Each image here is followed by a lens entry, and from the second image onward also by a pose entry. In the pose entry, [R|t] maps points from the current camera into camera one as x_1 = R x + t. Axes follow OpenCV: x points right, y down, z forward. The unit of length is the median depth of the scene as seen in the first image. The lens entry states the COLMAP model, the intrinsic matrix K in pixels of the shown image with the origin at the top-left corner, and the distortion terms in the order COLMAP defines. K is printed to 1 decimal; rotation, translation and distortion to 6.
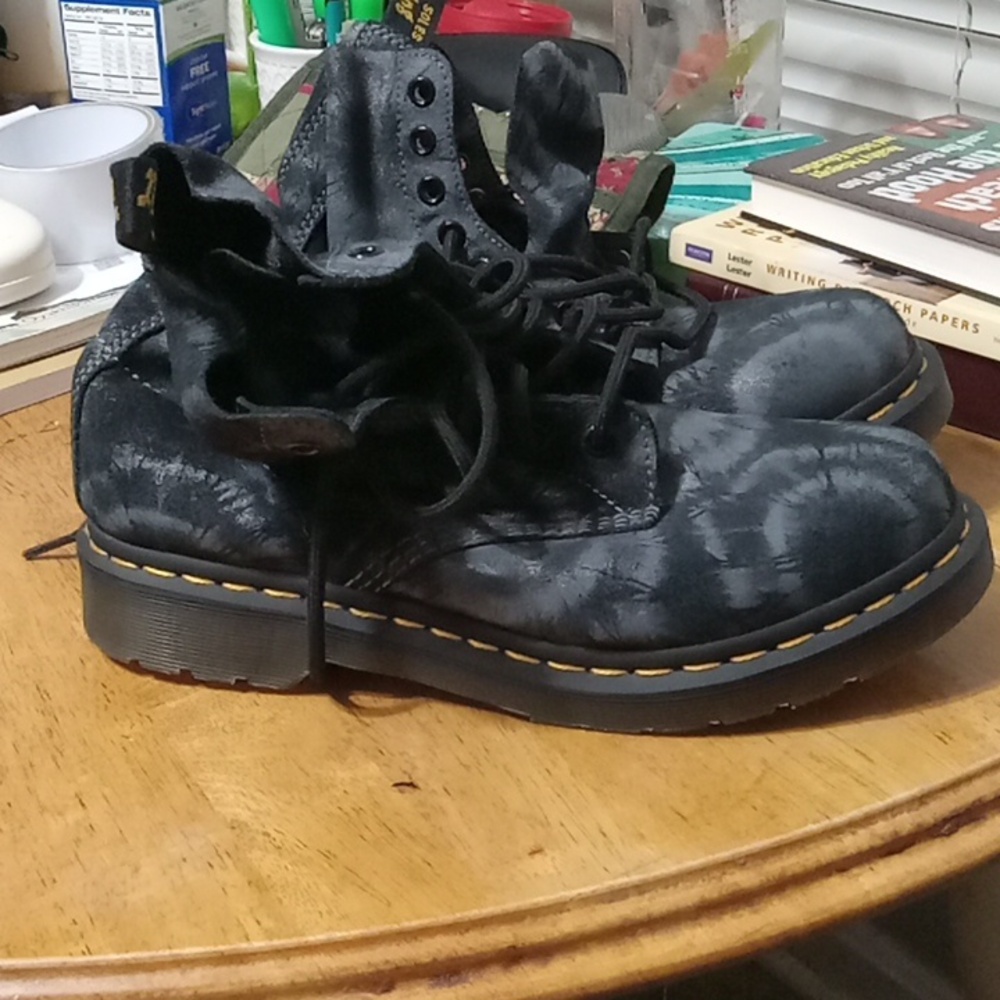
lens RADIAL K [[1666.2, 0, 500.0], [0, 1666.2, 500.0], [0, 0, 1]] dist [0.031697, -0.342126]
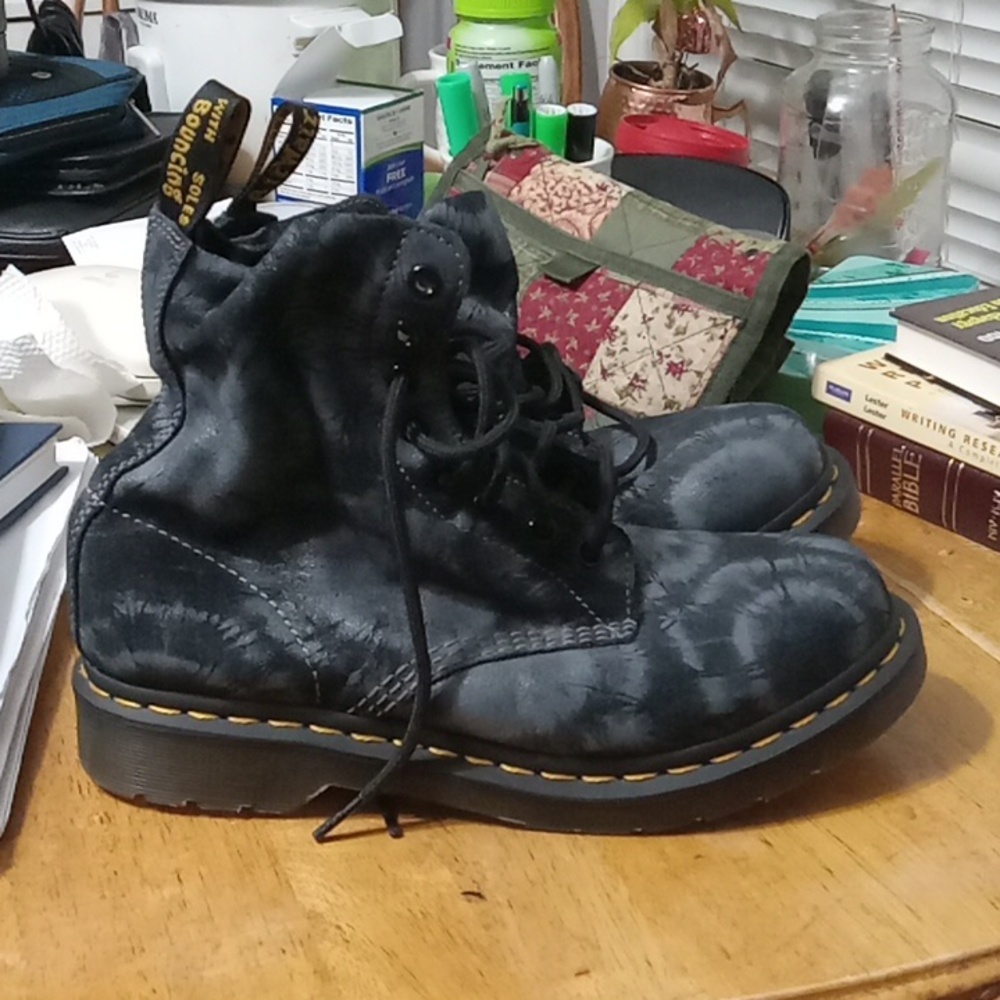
lens RADIAL K [[1658.6, 0, 500.0], [0, 1658.6, 500.0], [0, 0, 1]] dist [0.010005, -0.178127]
pose [[0.988620, 0.079055, -0.127989, 0.050823], [-0.083770, 0.995975, -0.031875, -0.032316], [0.124954, 0.042233, 0.991263, -0.042762]]
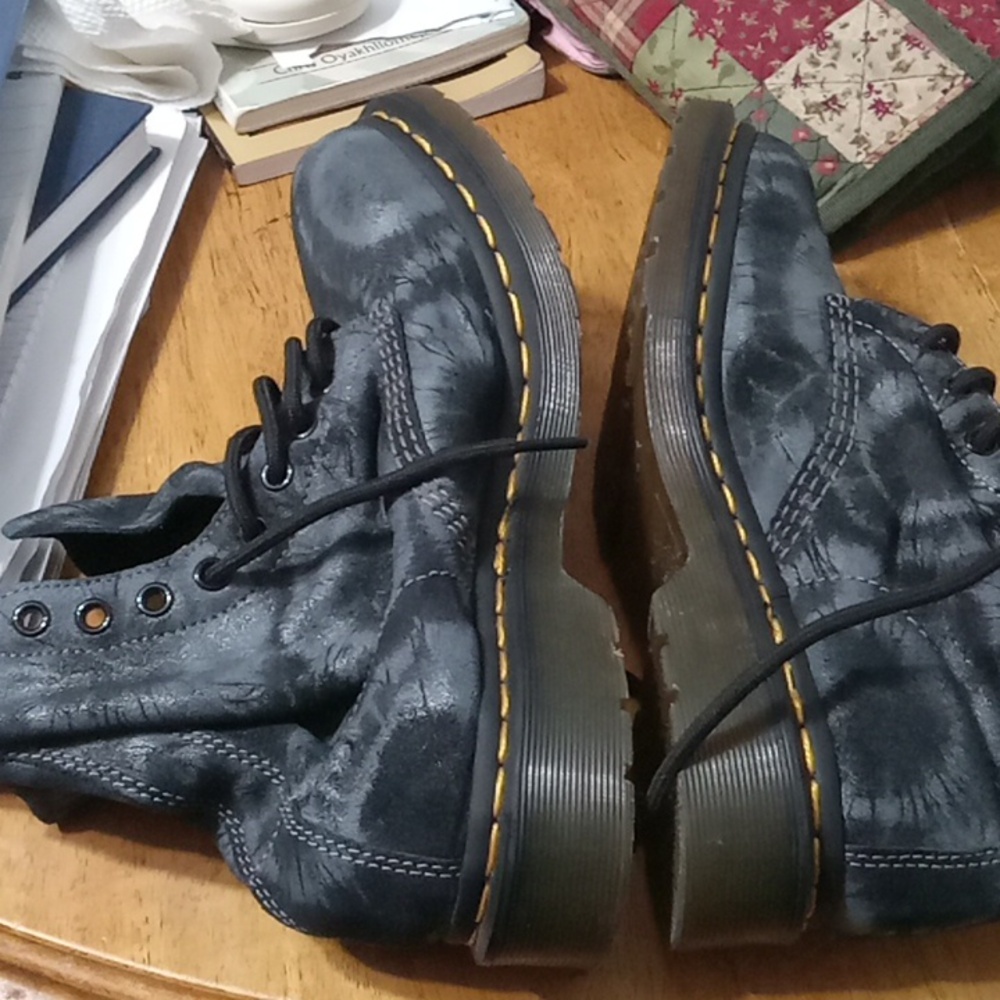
lens RADIAL K [[1666.2, 0, 500.0], [0, 1666.2, 500.0], [0, 0, 1]] dist [0.031697, -0.342126]
pose [[0.944386, 0.263476, -0.196763, 0.063405], [-0.173923, 0.908018, 0.381123, -0.271106], [0.279082, -0.325706, 0.903343, 0.098181]]
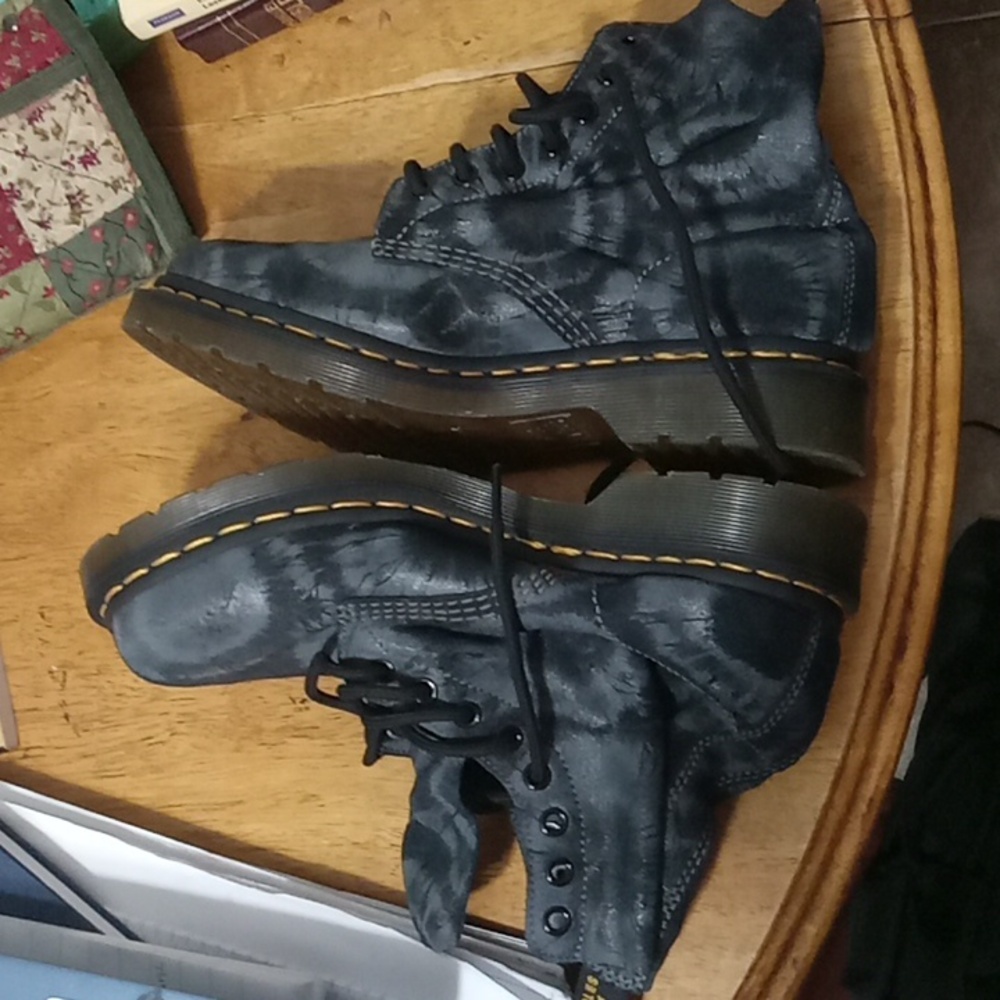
lens RADIAL K [[1658.6, 0, 500.0], [0, 1658.6, 500.0], [0, 0, 1]] dist [0.010005, -0.178127]
pose [[0.462050, -0.885925, 0.040579, -0.083658], [0.648105, 0.368541, 0.666436, -0.587747], [-0.605368, -0.281627, 0.744457, 0.082702]]
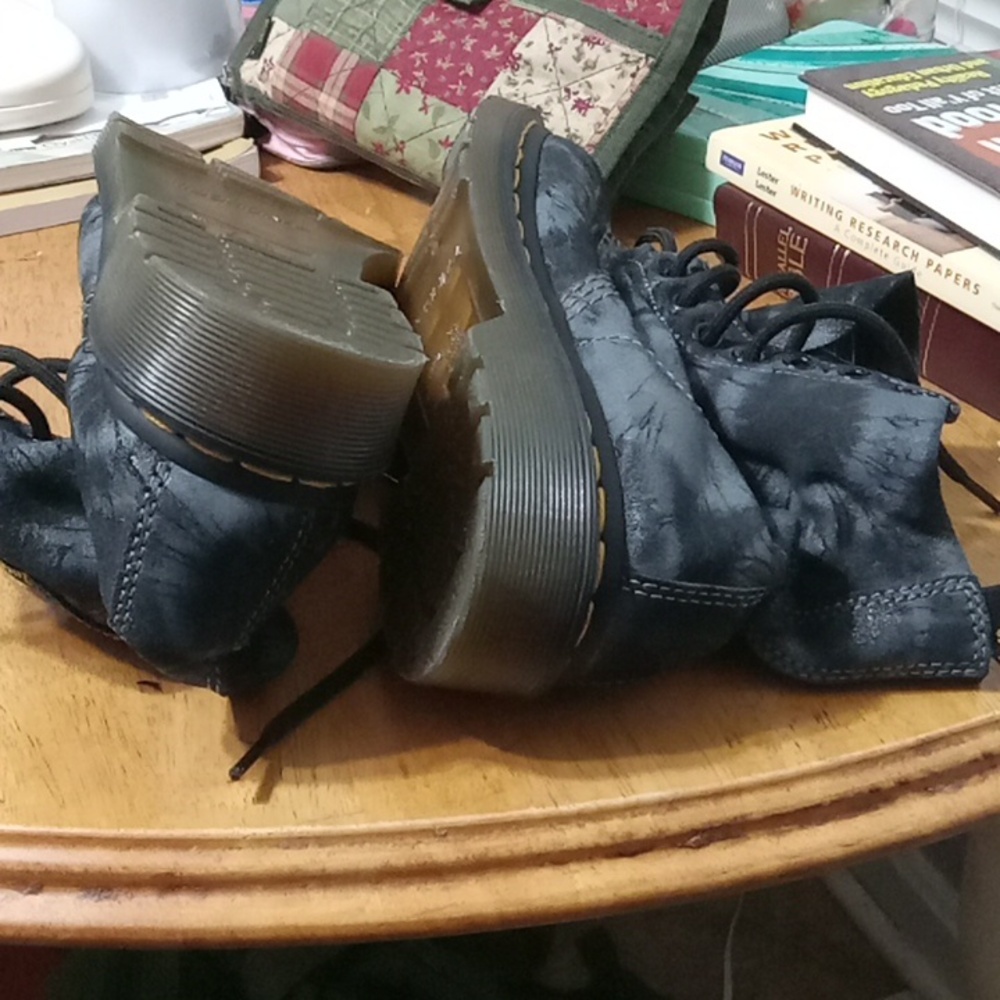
lens RADIAL K [[1666.2, 0, 500.0], [0, 1666.2, 500.0], [0, 0, 1]] dist [0.031697, -0.342126]
pose [[0.971933, 0.162114, -0.170489, 0.189324], [-0.147270, 0.984382, 0.096456, -0.036974], [0.183463, -0.068641, 0.980627, 0.068327]]
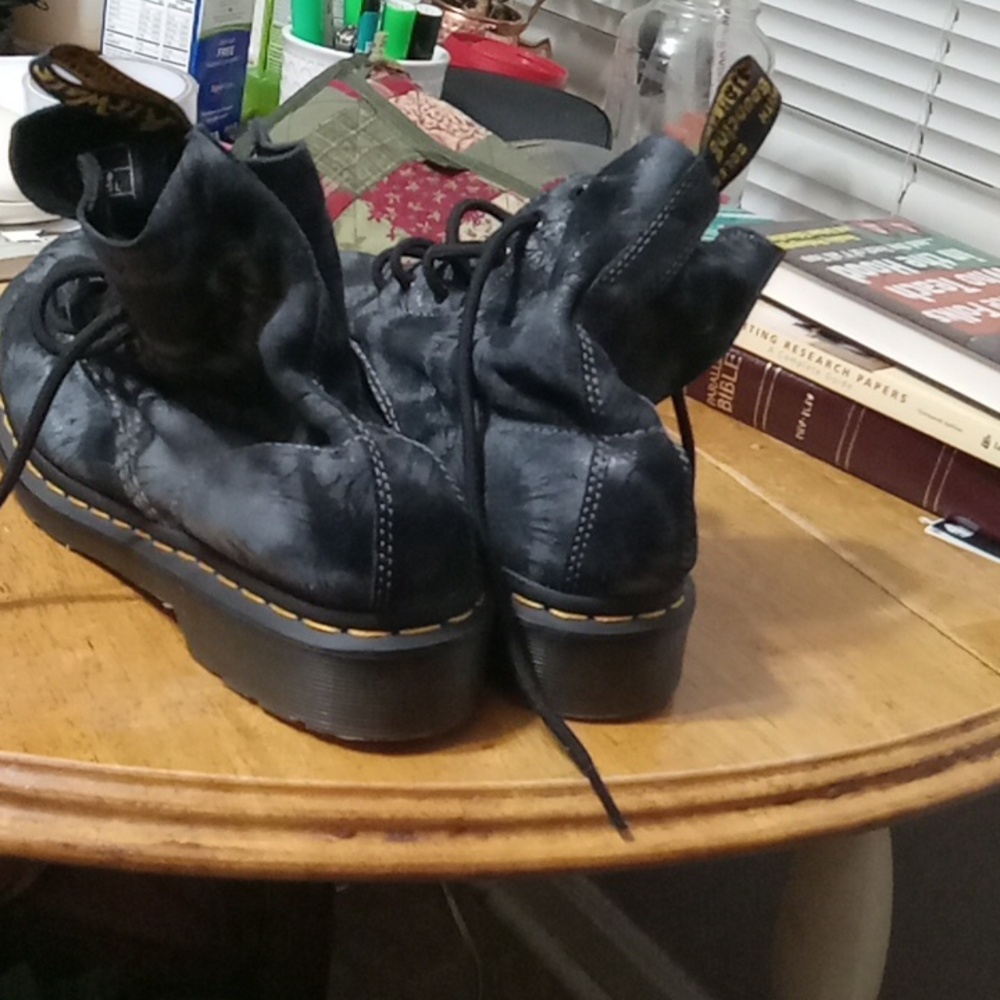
lens RADIAL K [[1653.6, 0, 500.0], [0, 1653.6, 500.0], [0, 0, 1]] dist [0.026443, -0.287897]
pose [[0.980837, 0.177142, 0.081120, -0.057927], [-0.173933, 0.983724, -0.045107, 0.058148], [-0.087790, 0.030133, 0.995683, -0.089106]]
